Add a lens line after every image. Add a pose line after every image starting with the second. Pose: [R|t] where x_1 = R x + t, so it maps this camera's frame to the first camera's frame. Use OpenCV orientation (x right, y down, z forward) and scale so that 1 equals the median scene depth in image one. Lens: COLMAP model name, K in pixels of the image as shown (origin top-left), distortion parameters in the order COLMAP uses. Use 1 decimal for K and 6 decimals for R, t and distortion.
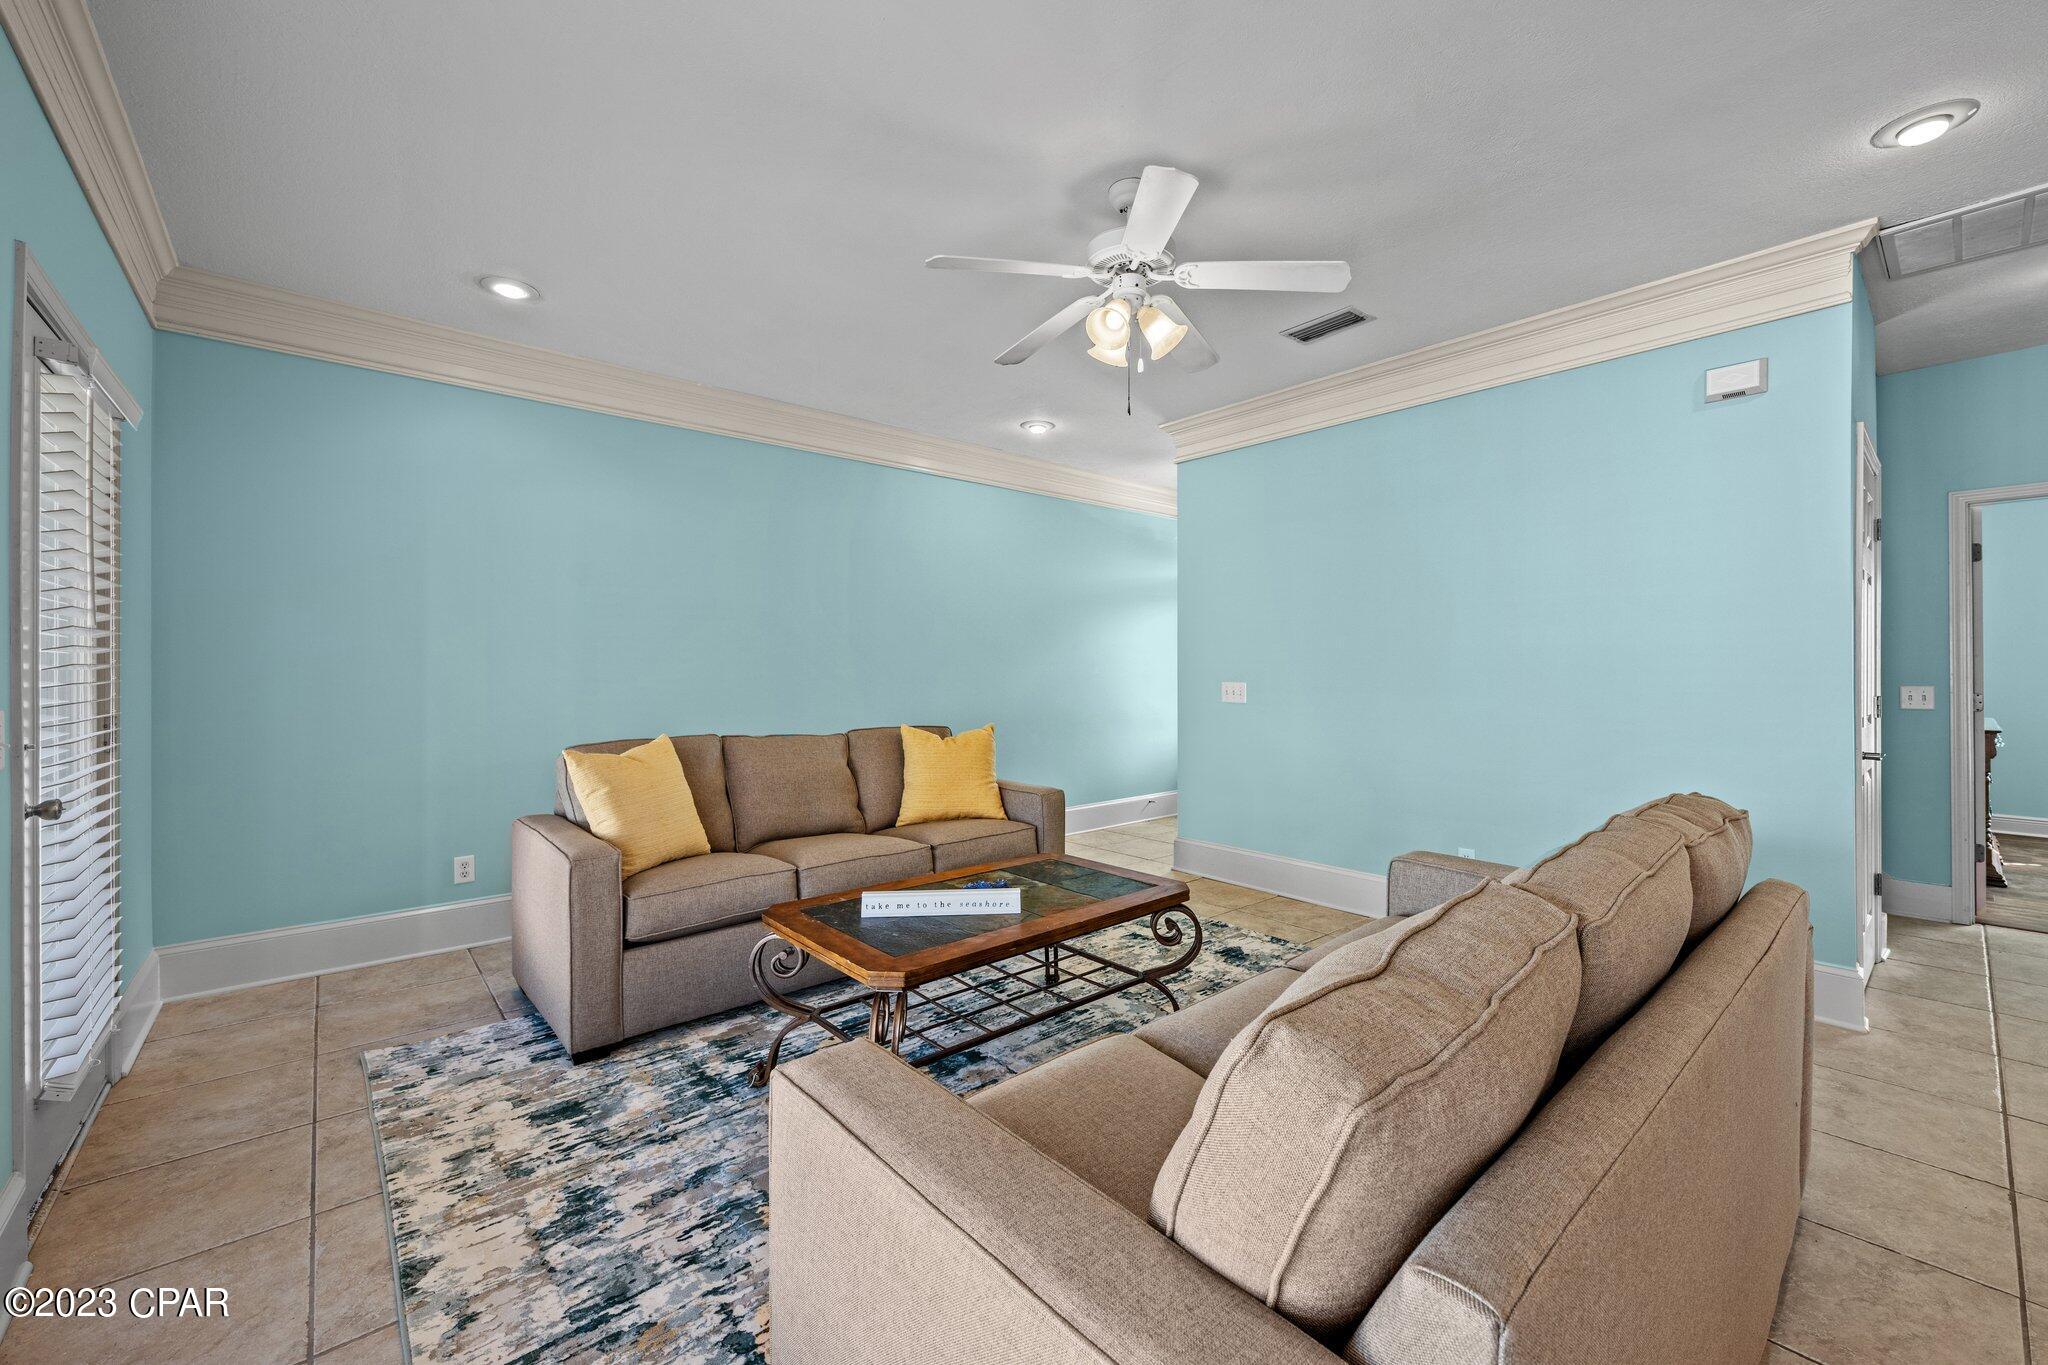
lens RADIAL K [[808.2, 0, 1027.0], [0, 808.2, 667.4], [0, 0, 1]] dist [-0.002424, -0.000611]
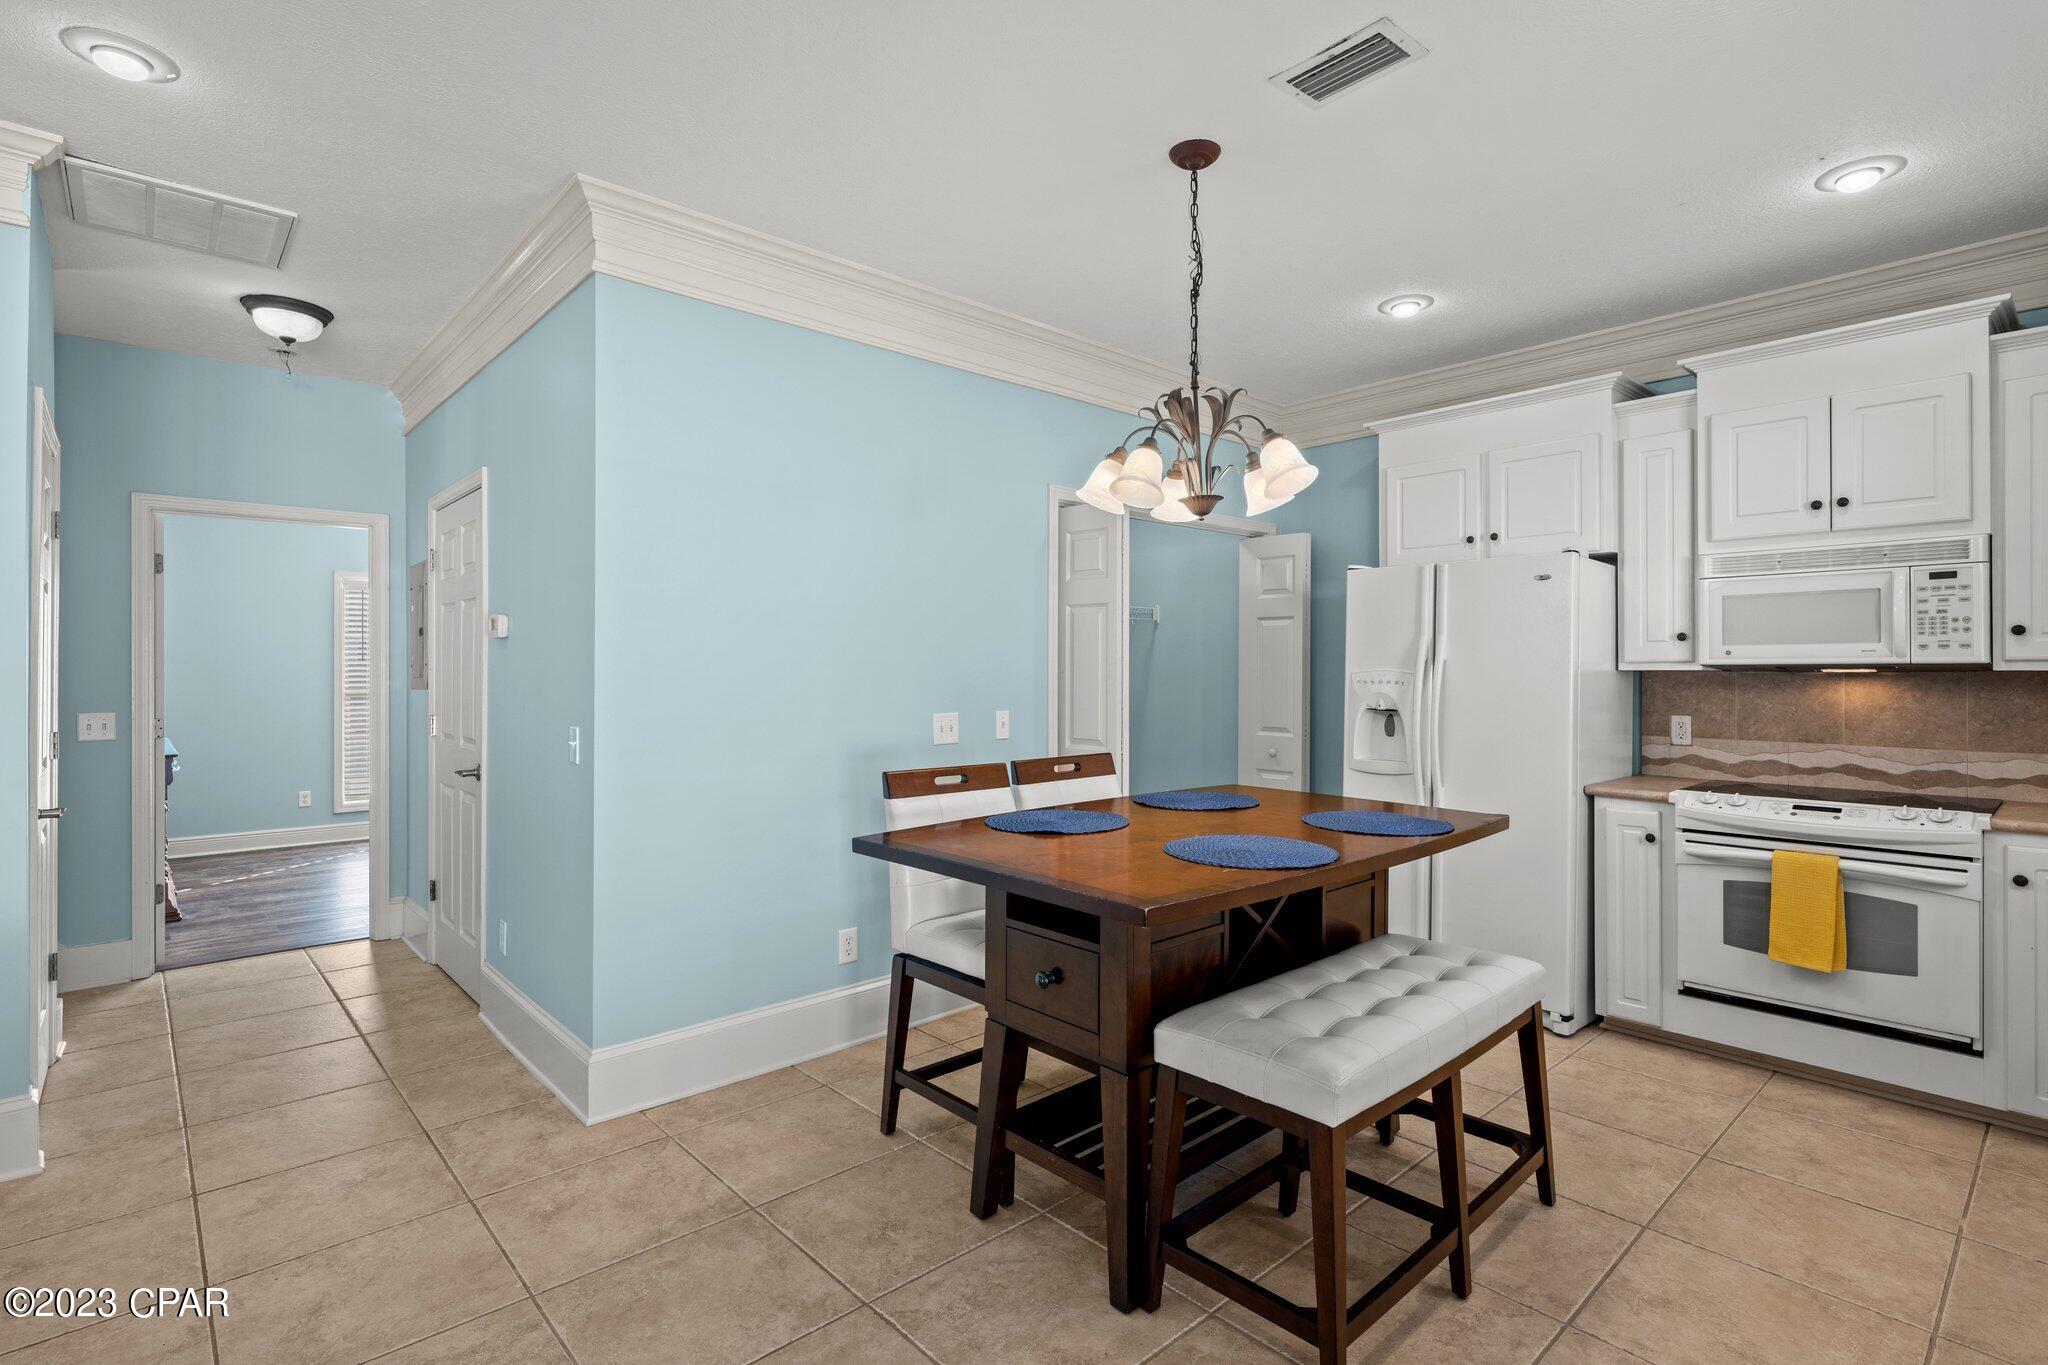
lens RADIAL K [[987.7, 0, 1024.8], [0, 987.7, 669.4], [0, 0, 1]] dist [0.000809, 0.000198]
pose [[-0.025294, 0.004904, 0.999668, 0.049250], [-0.002651, 0.999984, -0.004973, -0.025872], [-0.999677, -0.002776, -0.025281, 0.061533]]
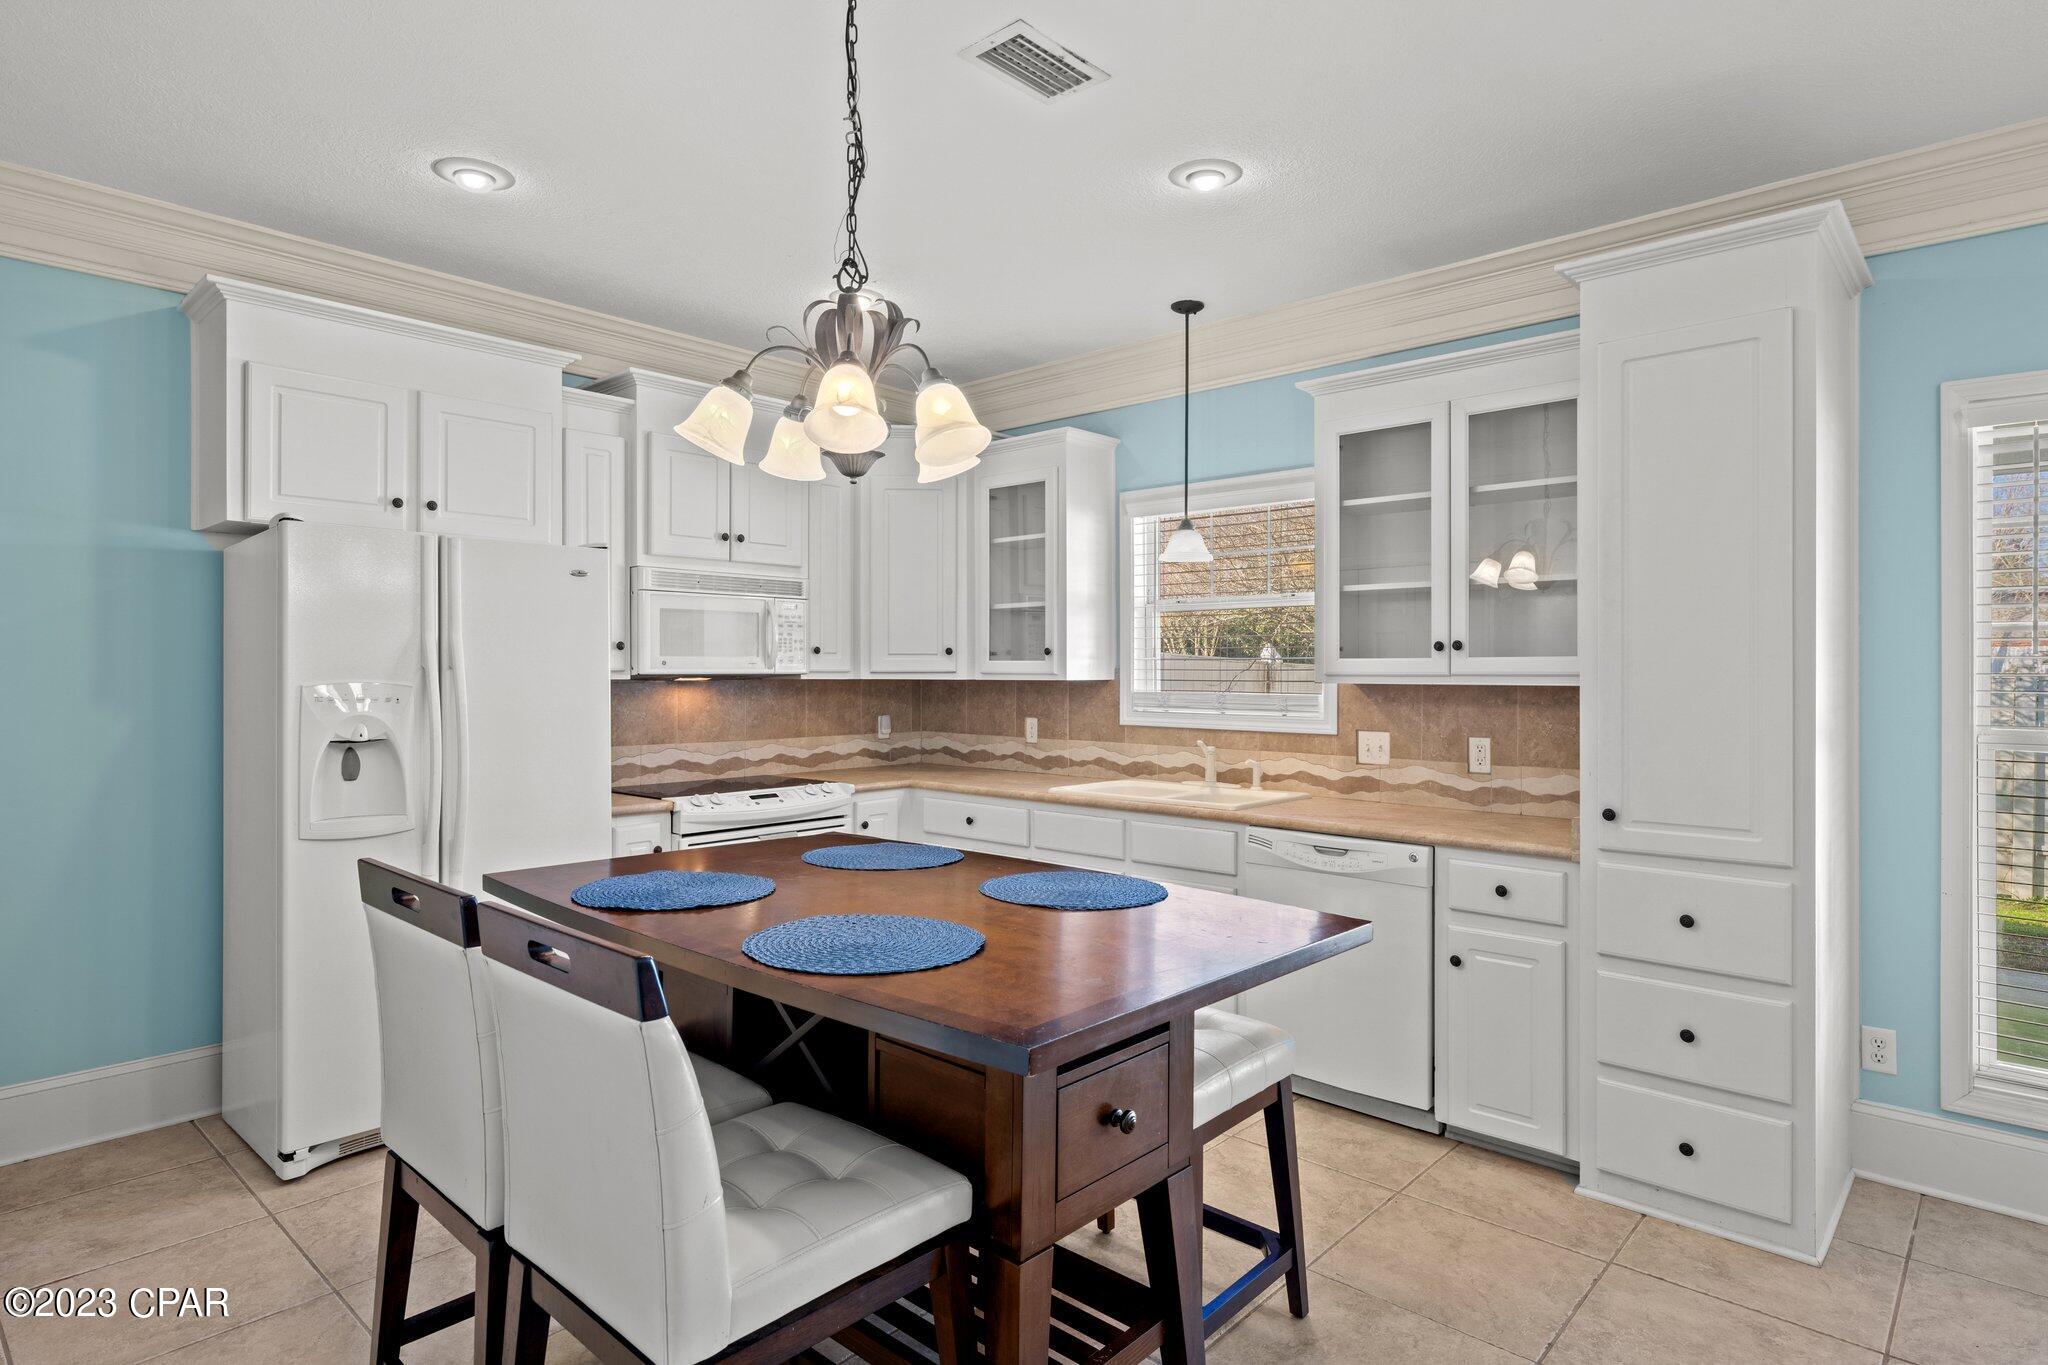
lens RADIAL K [[1102.4, 0, 1032.5], [0, 1102.4, 671.5], [0, 0, 1]] dist [0.003031, 0.001748]
pose [[-0.992821, -0.001980, -0.119596, 0.825507], [-0.001744, 0.999996, -0.002077, -0.039544], [0.119599, -0.001854, -0.992821, 0.562207]]
